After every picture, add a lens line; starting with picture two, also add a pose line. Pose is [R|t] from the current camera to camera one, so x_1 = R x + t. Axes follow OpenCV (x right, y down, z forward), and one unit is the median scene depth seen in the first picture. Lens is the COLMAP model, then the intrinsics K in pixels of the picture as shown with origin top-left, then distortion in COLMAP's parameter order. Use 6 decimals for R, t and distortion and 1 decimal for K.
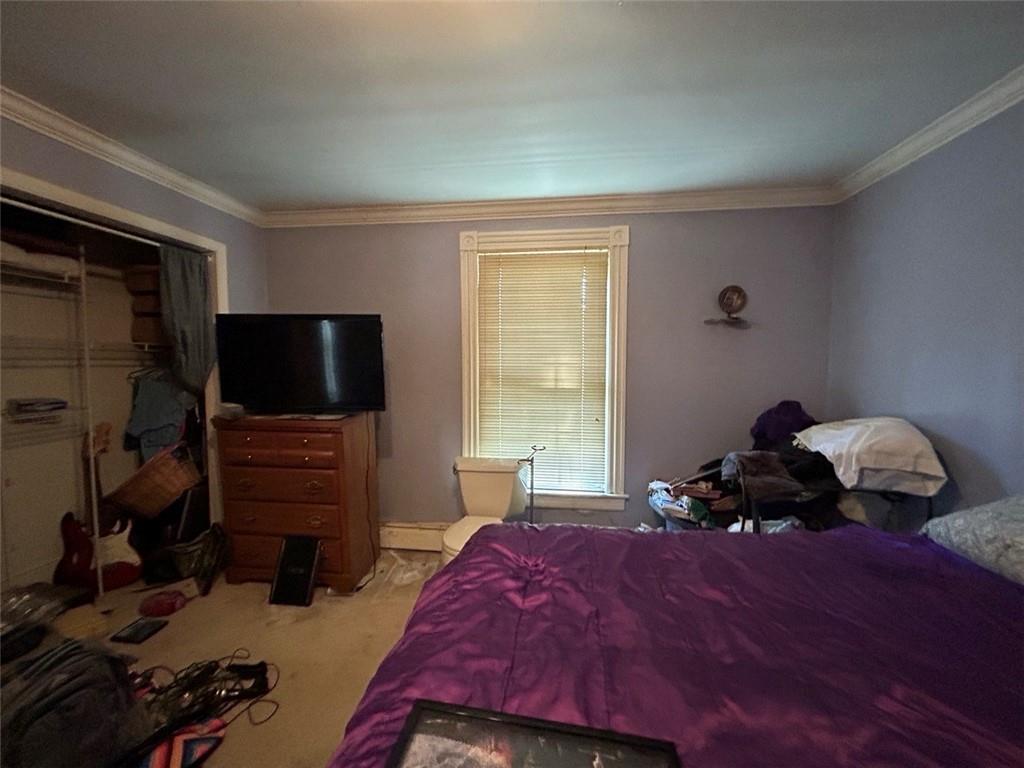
lens RADIAL K [[417.8, 0, 513.2], [0, 417.8, 383.1], [0, 0, 1]] dist [0.003632, 0.000434]
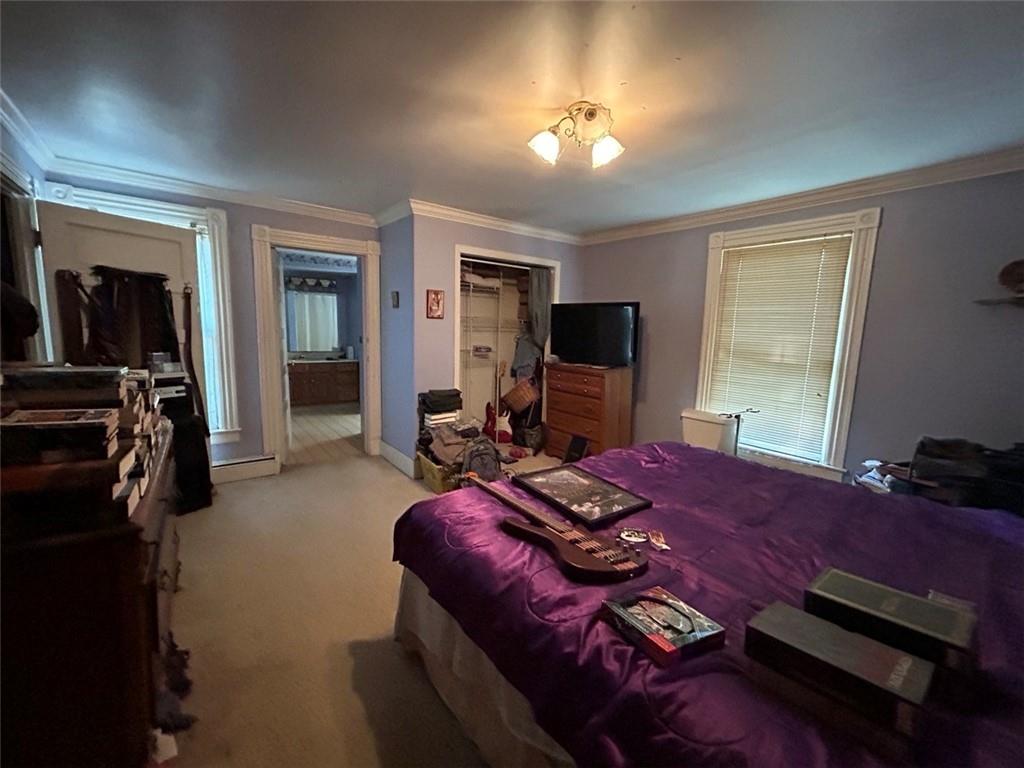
lens RADIAL K [[417.8, 0, 511.6], [0, 417.8, 383.0], [0, 0, 1]] dist [0.003632, 0.000434]
pose [[0.710557, 0.116067, -0.694001, 0.416080], [-0.067853, 0.993008, 0.096602, 0.006754], [0.700361, -0.021551, 0.713464, -0.368596]]
